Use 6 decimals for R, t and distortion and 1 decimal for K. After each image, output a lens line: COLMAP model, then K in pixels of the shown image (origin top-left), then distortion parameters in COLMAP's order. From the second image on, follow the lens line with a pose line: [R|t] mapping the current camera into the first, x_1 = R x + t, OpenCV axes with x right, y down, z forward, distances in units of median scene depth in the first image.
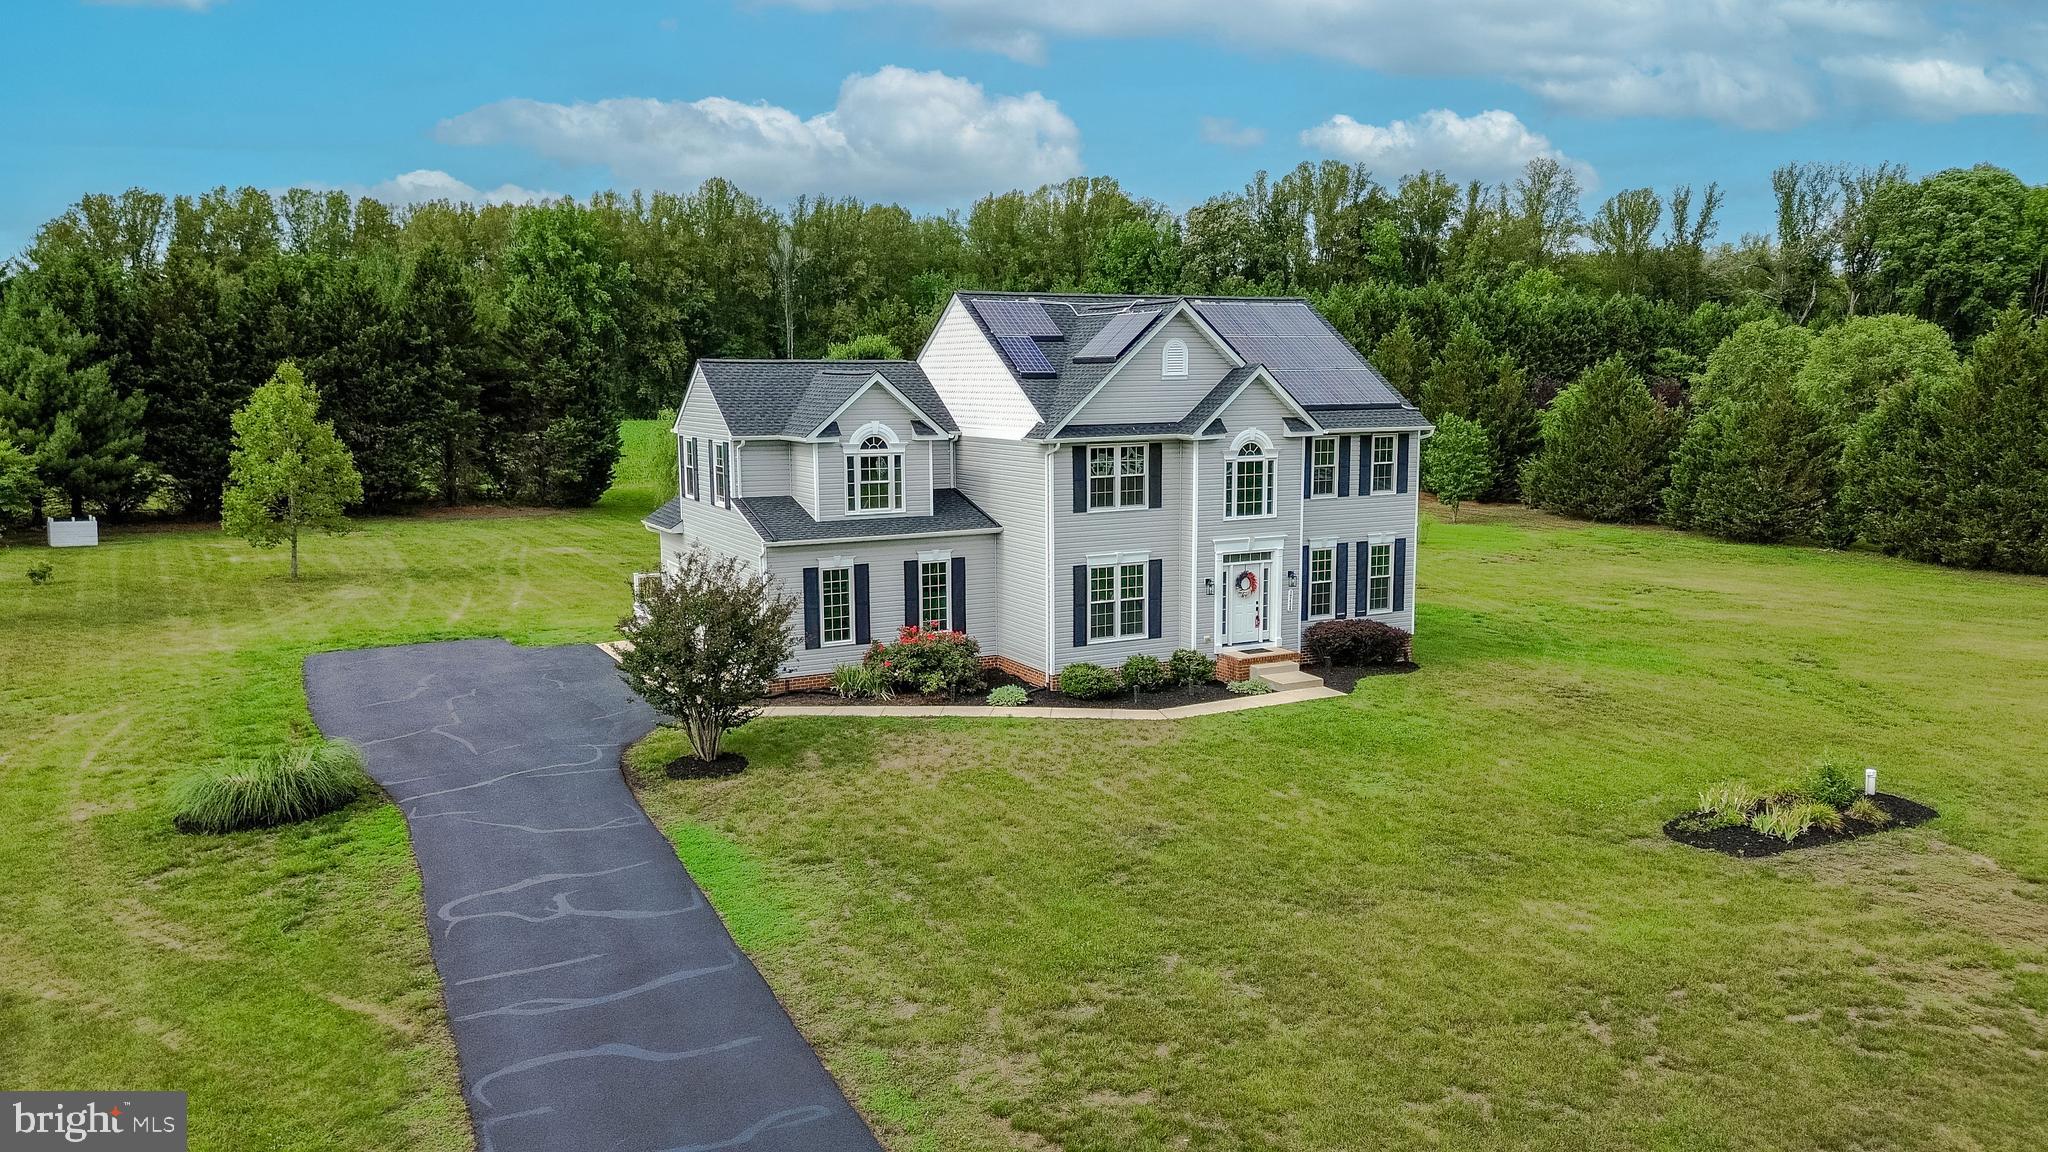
lens RADIAL K [[1450.7, 0, 1023.8], [0, 1450.7, 569.0], [0, 0, 1]] dist [0.073985, -0.075997]
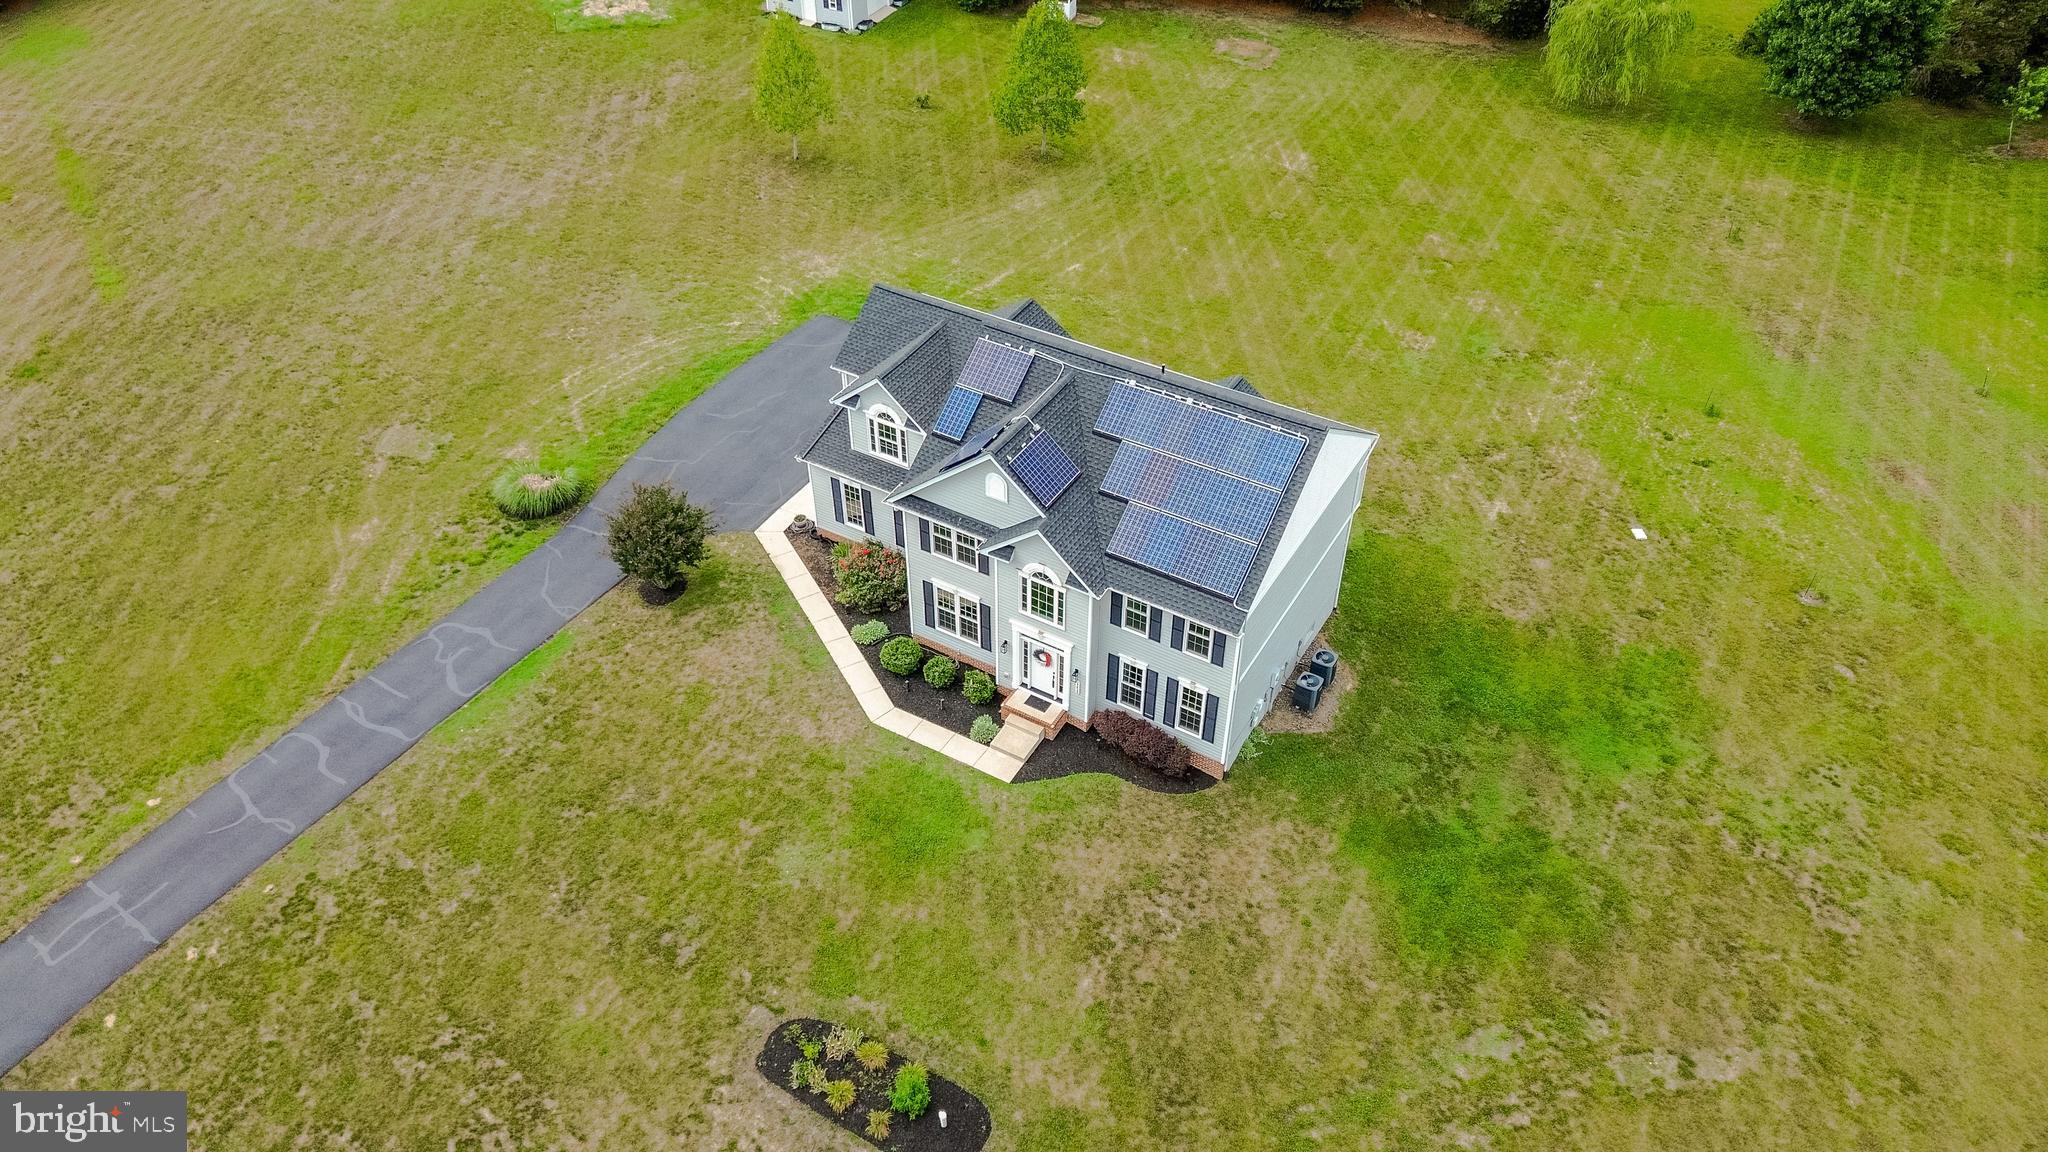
lens RADIAL K [[1456.6, 0, 1023.6], [0, 1456.6, 567.1], [0, 0, 1]] dist [0.062982, -0.059678]
pose [[0.523866, 0.561238, -0.640762, 0.839734], [-0.117356, 0.792625, 0.598308, -0.740169], [0.843678, -0.238236, 0.481094, 0.393551]]
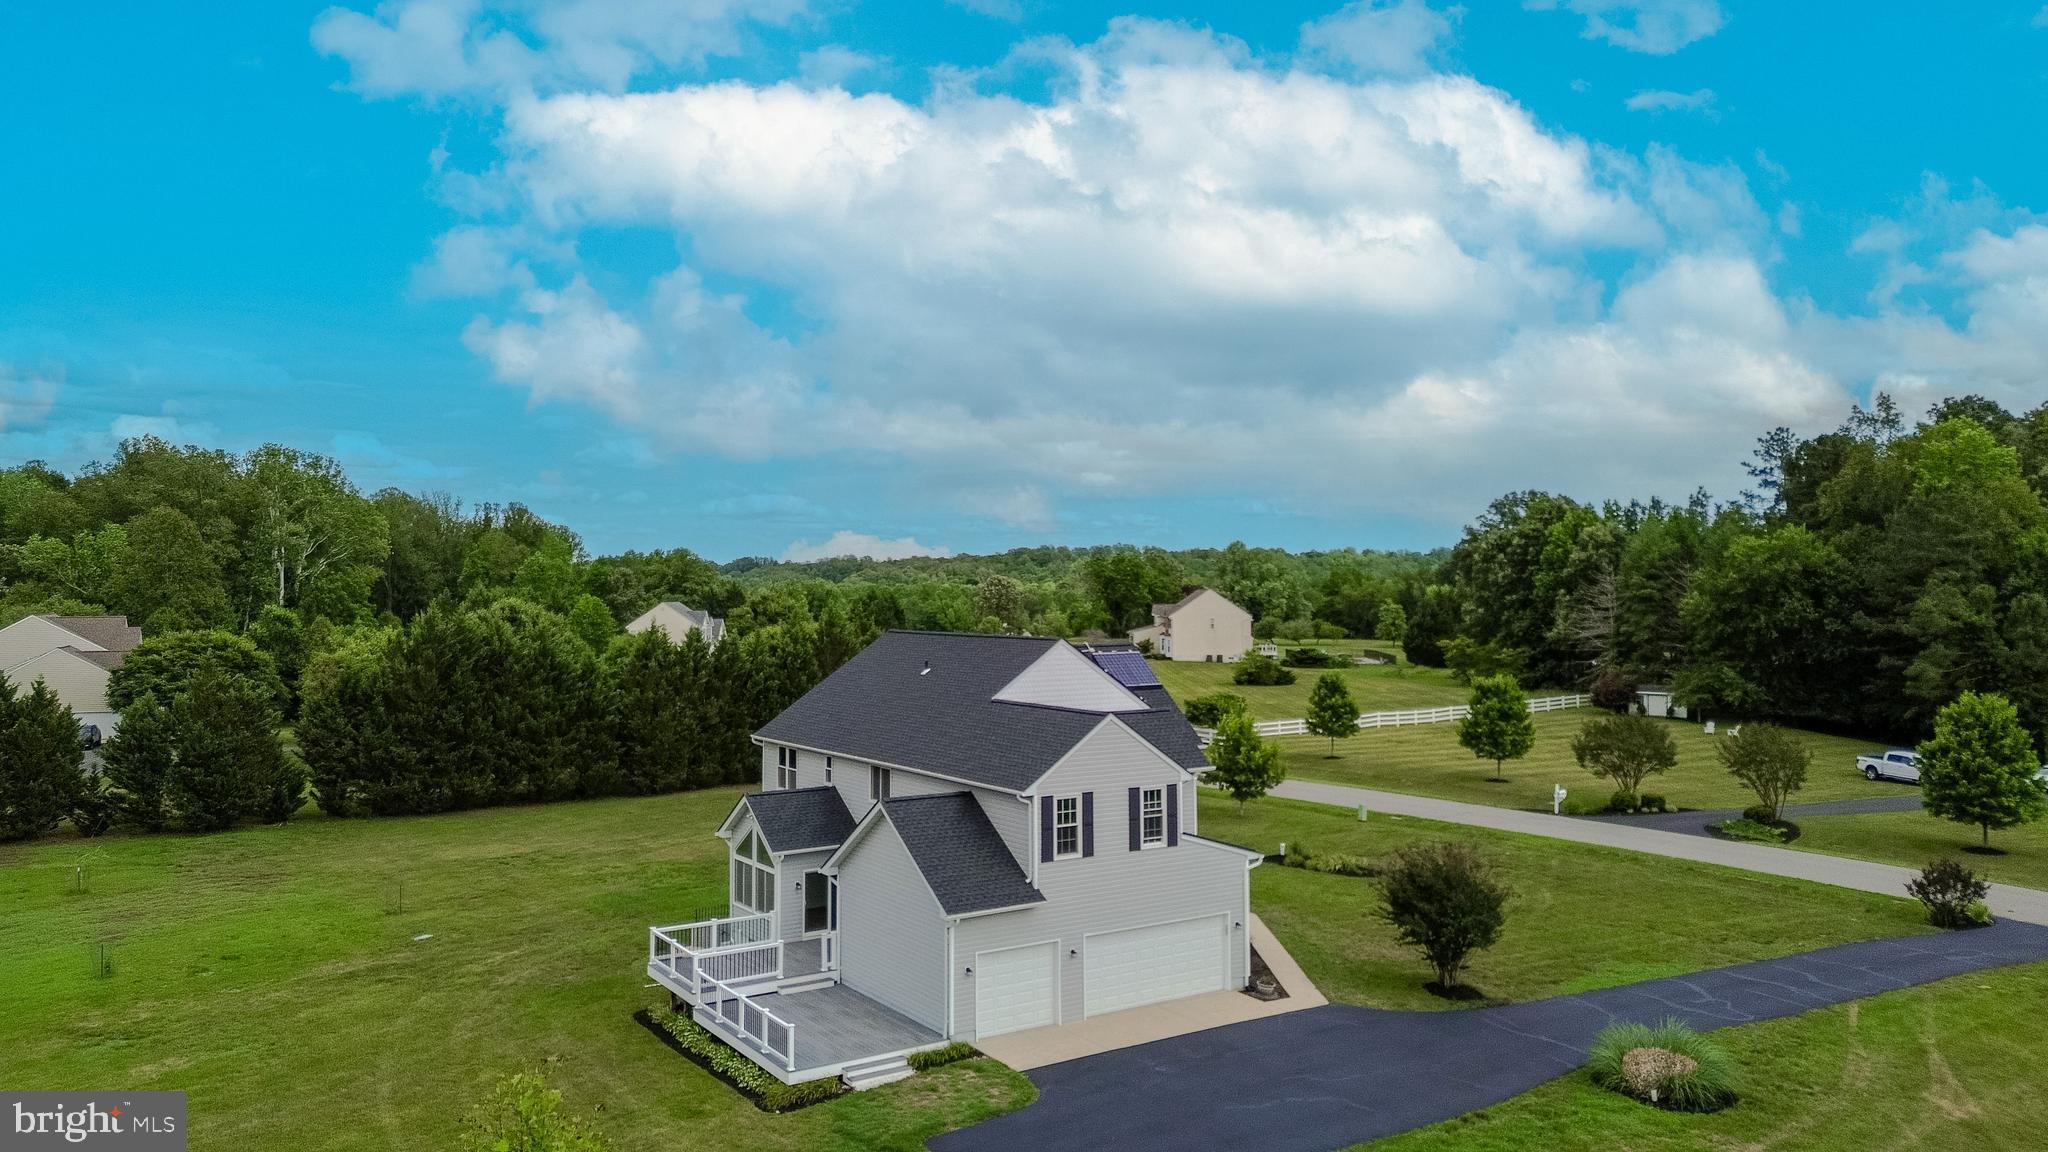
lens RADIAL K [[1431.9, 0, 1027.2], [0, 1431.9, 583.0], [0, 0, 1]] dist [0.086120, -0.082220]
pose [[-0.092016, 0.011436, 0.995692, -1.188596], [0.138514, 0.990359, 0.001426, -0.236935], [-0.986076, 0.138049, -0.092713, 1.110251]]
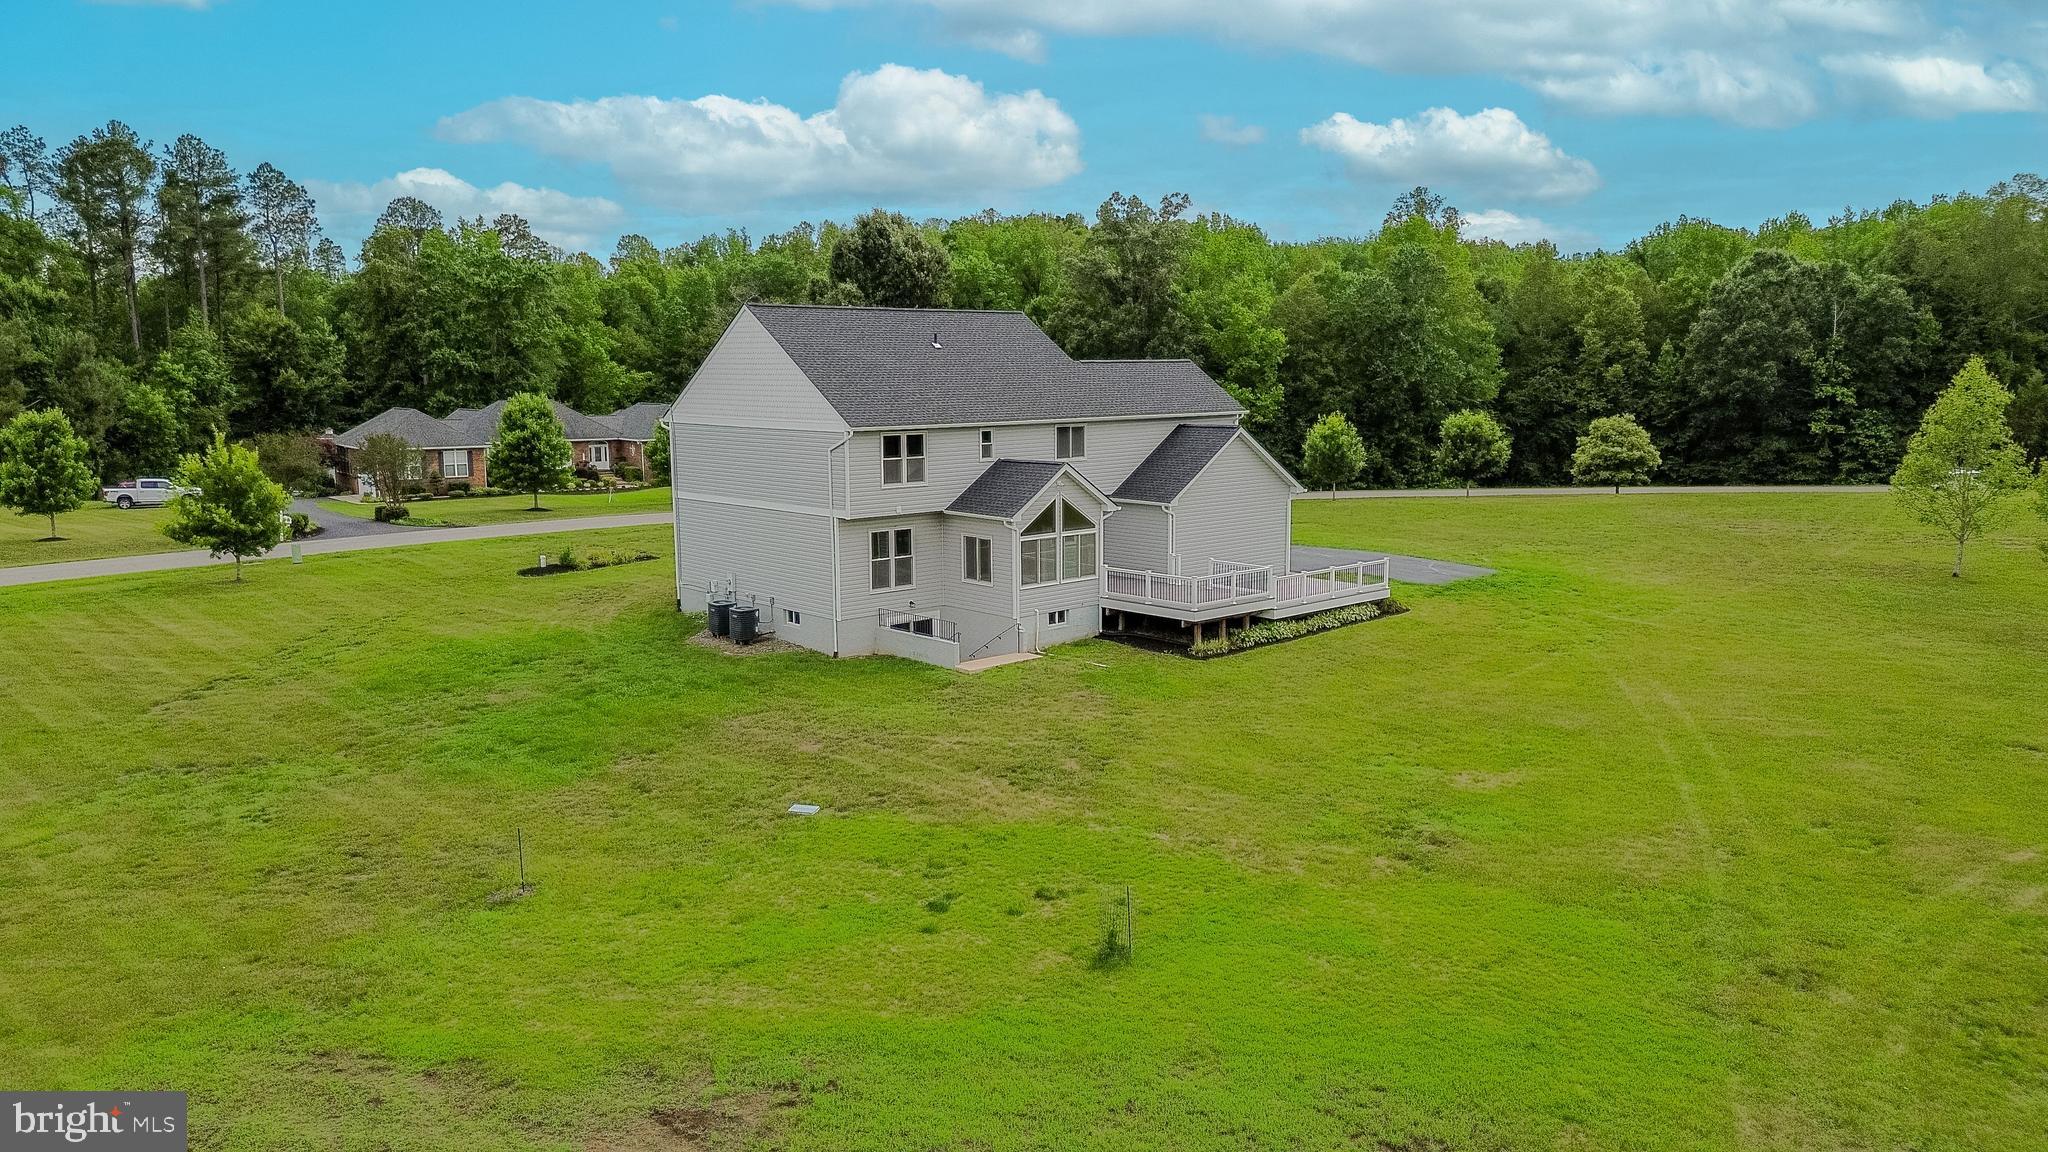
lens RADIAL K [[1446.2, 0, 1027.6], [0, 1446.2, 567.1], [0, 0, 1]] dist [0.083420, -0.089805]
pose [[-0.968566, 0.048479, -0.243986, 0.290145], [-0.019279, 0.963246, 0.267926, -0.320983], [0.248007, 0.264208, -0.932033, 2.308661]]
